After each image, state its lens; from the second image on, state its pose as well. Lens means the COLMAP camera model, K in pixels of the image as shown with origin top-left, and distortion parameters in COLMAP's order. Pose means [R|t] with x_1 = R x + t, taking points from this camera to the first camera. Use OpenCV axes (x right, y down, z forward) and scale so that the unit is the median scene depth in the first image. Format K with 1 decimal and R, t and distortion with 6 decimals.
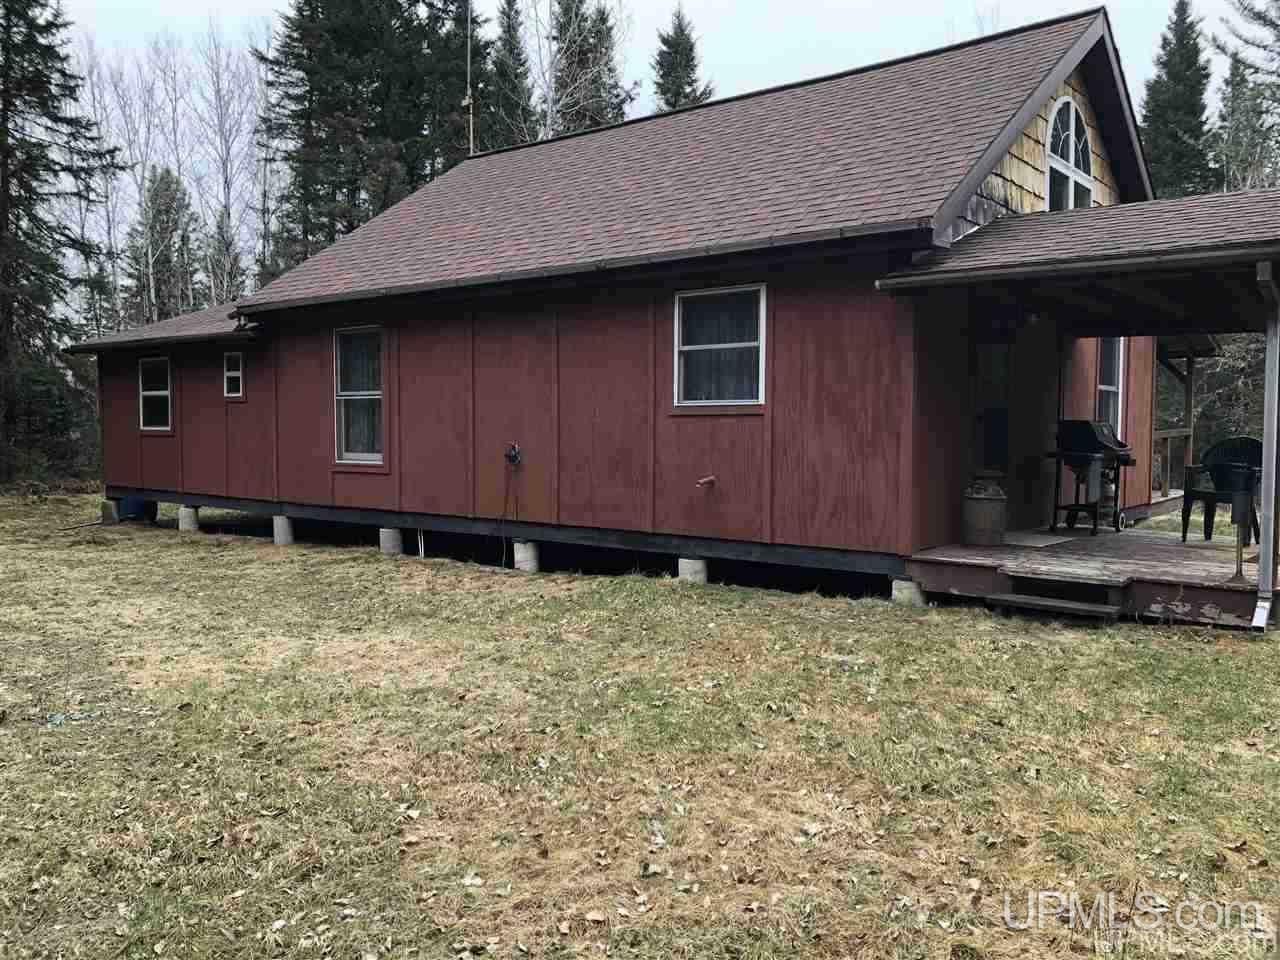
lens RADIAL K [[1077.8, 0, 640.5], [0, 1077.8, 486.7], [0, 0, 1]] dist [0.051251, -0.063779]
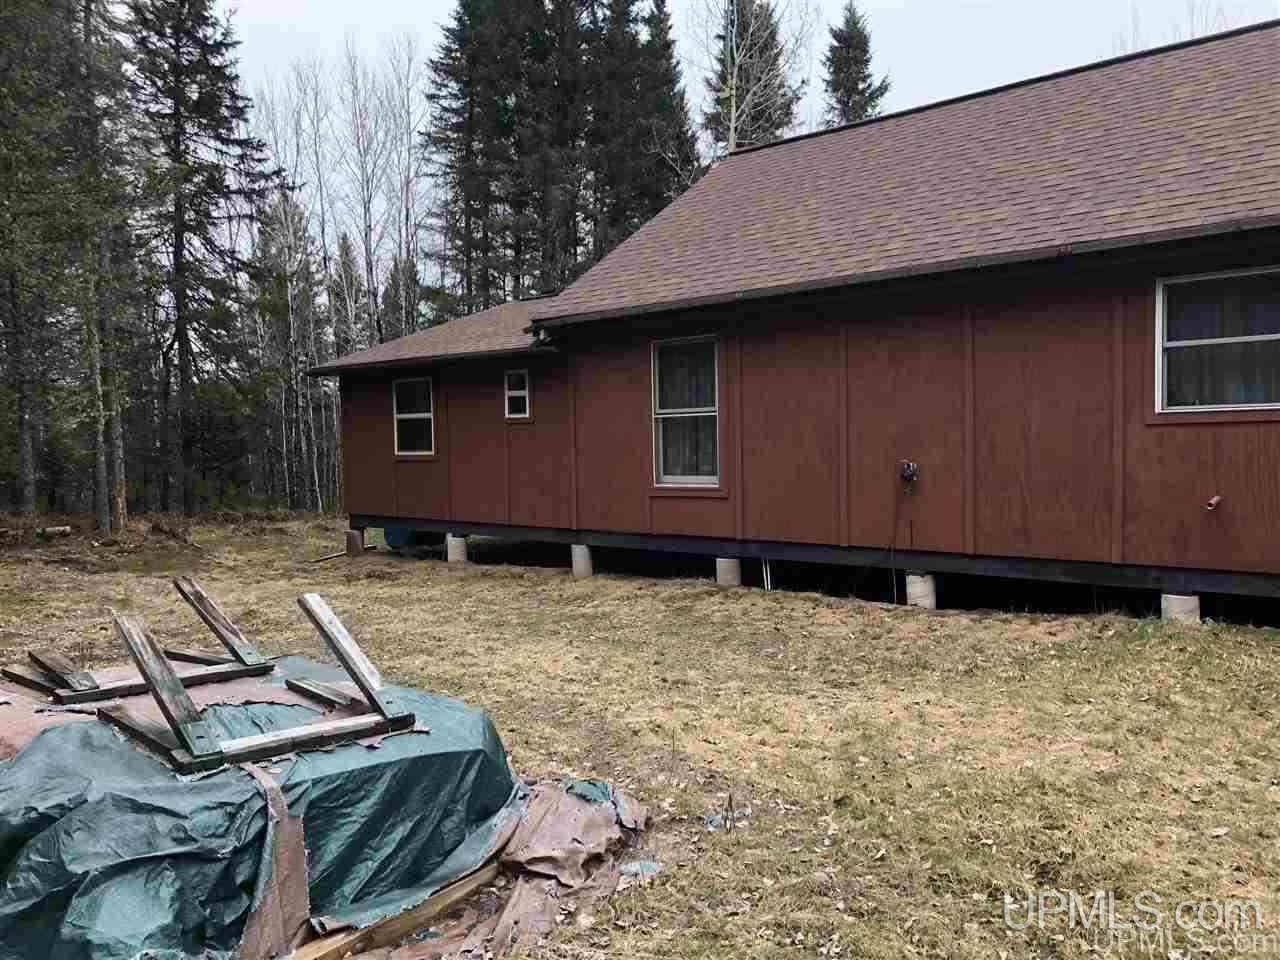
lens RADIAL K [[1077.8, 0, 629.3], [0, 1077.8, 491.5], [0, 0, 1]] dist [0.051251, -0.063779]
pose [[0.998153, -0.018980, -0.057711, -0.154162], [0.018393, 0.999774, -0.010679, -0.005473], [0.057900, 0.009597, 0.998276, 0.056984]]
